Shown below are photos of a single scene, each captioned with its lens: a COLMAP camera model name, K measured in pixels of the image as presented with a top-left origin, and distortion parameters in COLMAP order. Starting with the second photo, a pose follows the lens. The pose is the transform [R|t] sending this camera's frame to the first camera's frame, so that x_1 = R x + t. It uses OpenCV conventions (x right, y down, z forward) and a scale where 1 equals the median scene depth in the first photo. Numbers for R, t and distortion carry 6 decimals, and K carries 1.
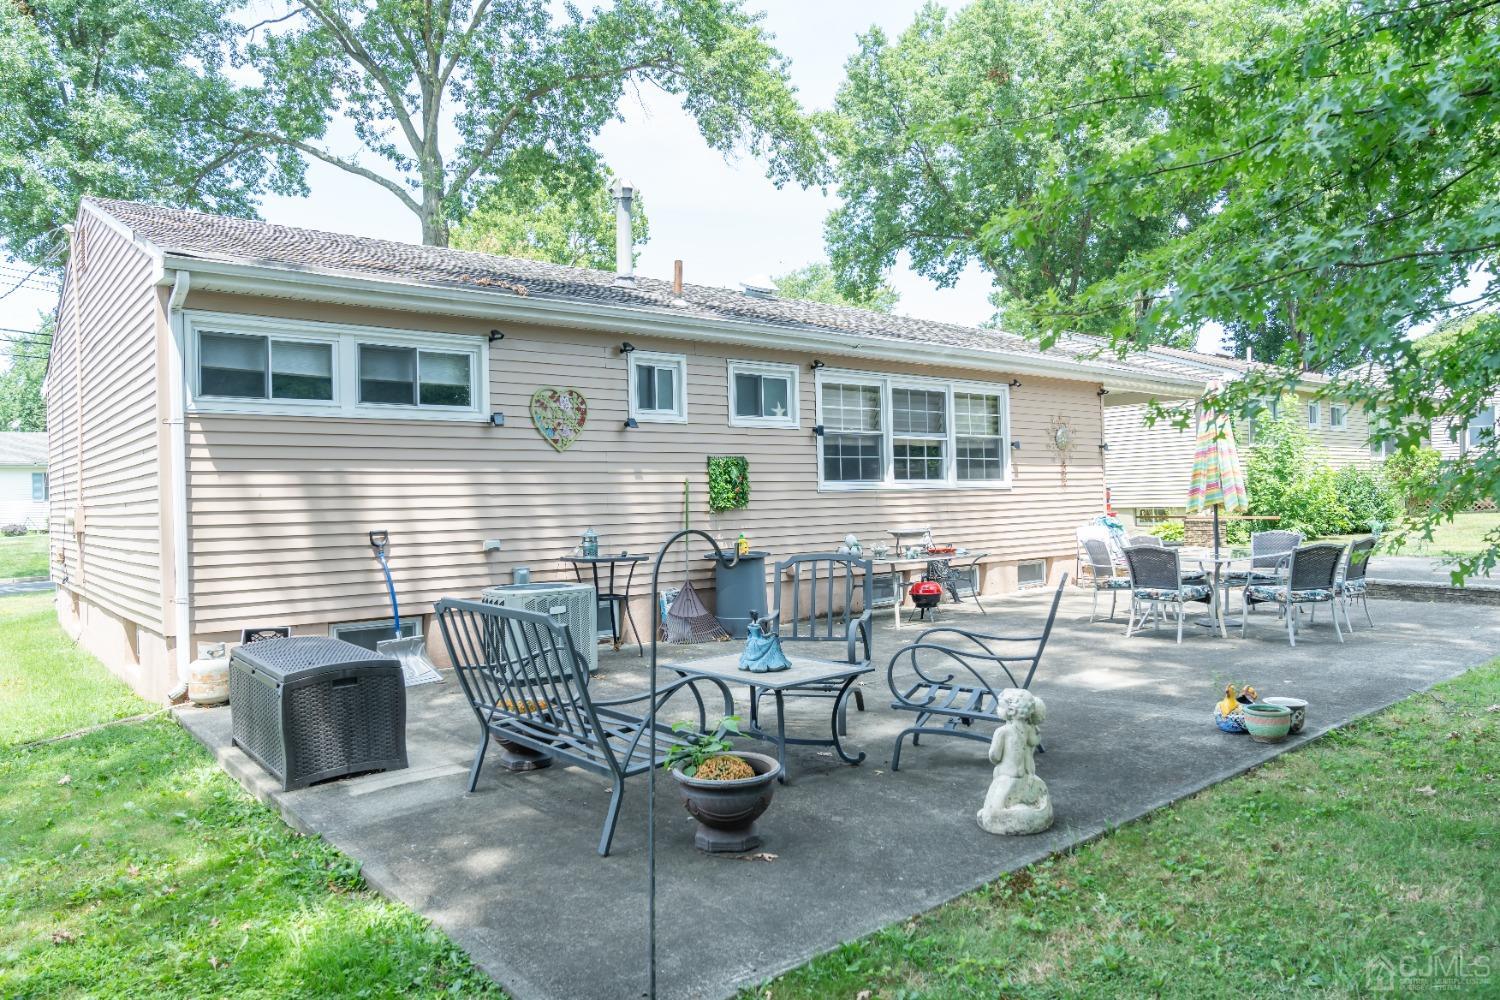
lens RADIAL K [[984.8, 0, 750.0], [0, 984.8, 500.0], [0, 0, 1]] dist [0.002032, 0.000249]
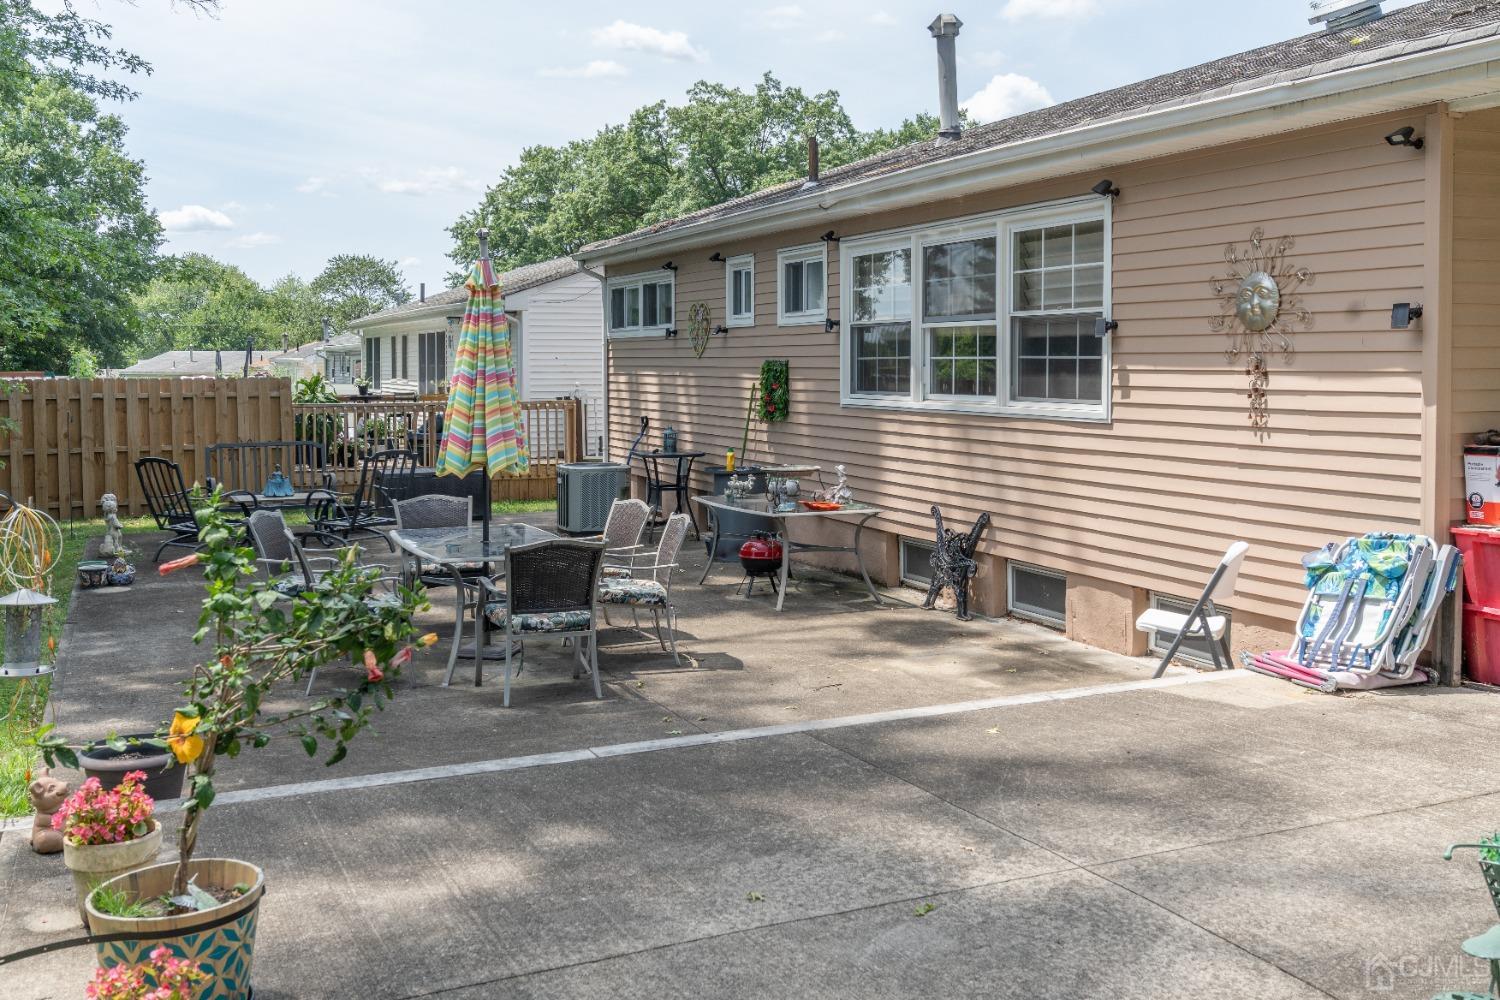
lens RADIAL K [[1387.9, 0, 750.0], [0, 1387.9, 500.0], [0, 0, 1]] dist [0.001817, 0.000769]
pose [[-0.261354, 0.115754, -0.958277, 0.987933], [0.002566, 0.992863, 0.119232, -0.056598], [0.965240, 0.028703, -0.259786, 1.071908]]
